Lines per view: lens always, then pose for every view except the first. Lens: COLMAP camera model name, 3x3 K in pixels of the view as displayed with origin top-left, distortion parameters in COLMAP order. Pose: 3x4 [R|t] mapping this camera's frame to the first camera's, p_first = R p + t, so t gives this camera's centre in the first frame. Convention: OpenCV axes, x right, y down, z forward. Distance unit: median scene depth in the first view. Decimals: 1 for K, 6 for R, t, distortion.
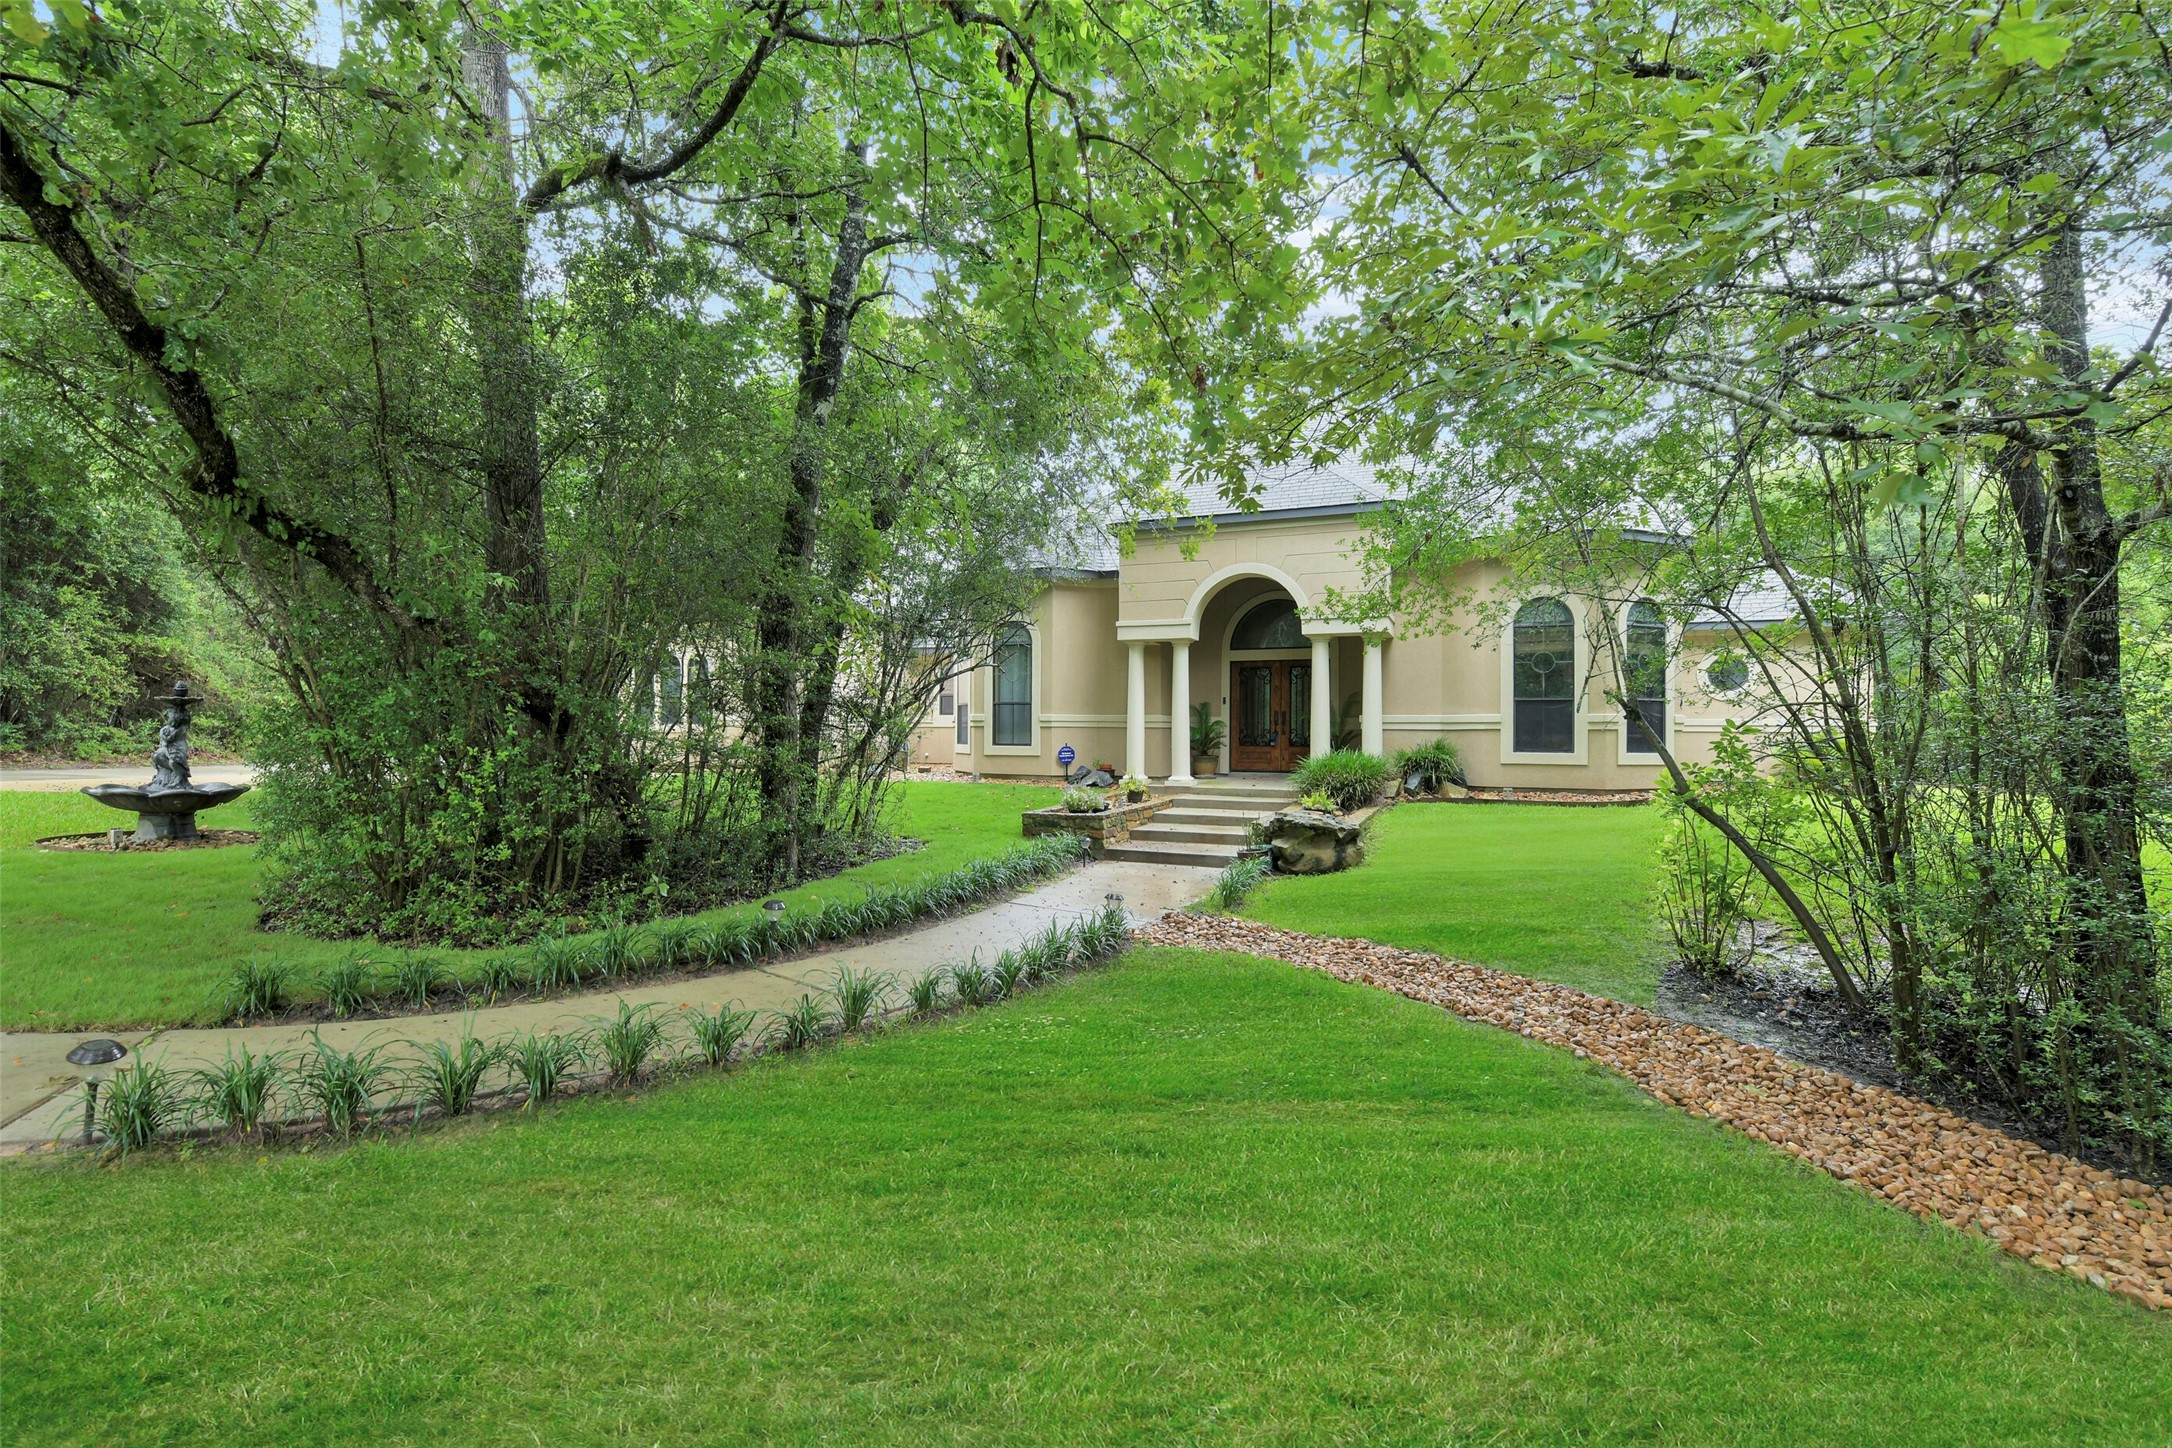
lens RADIAL K [[944.0, 0, 1085.9], [0, 944.0, 713.2], [0, 0, 1]] dist [-0.000646, -0.000009]
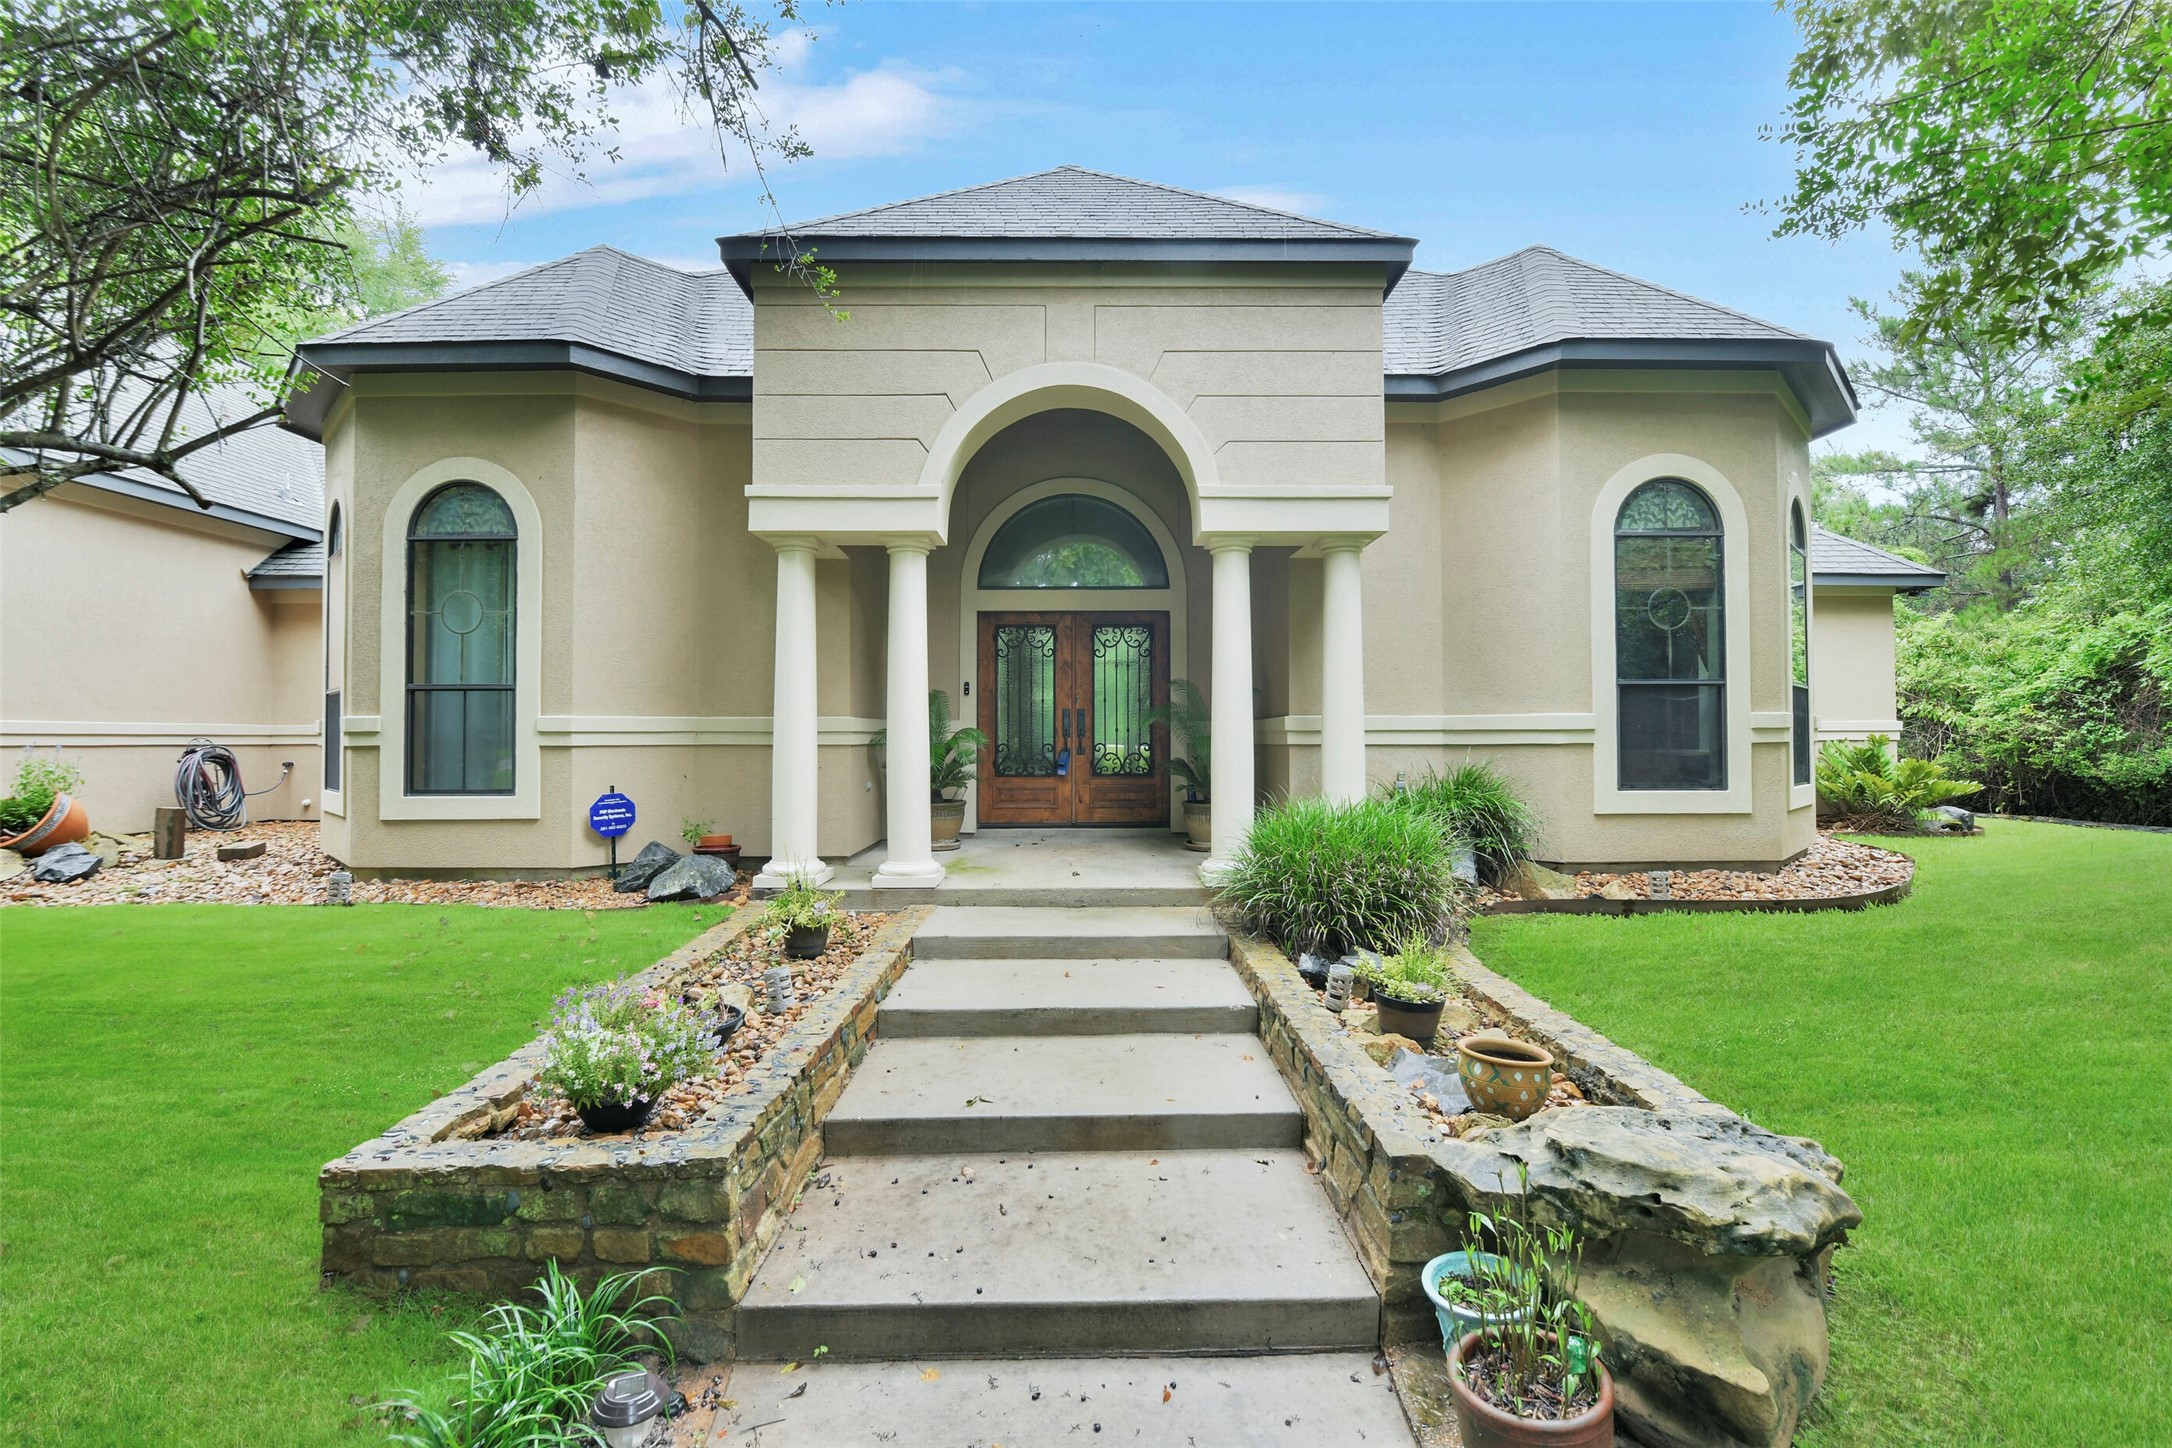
lens RADIAL K [[944.0, 0, 1085.9], [0, 944.0, 713.2], [0, 0, 1]] dist [-0.000646, -0.000009]
pose [[0.922666, 0.003812, 0.385582, 0.010897], [0.001038, 0.999923, -0.012370, 0.006071], [-0.385600, 0.011814, 0.922590, 0.572029]]
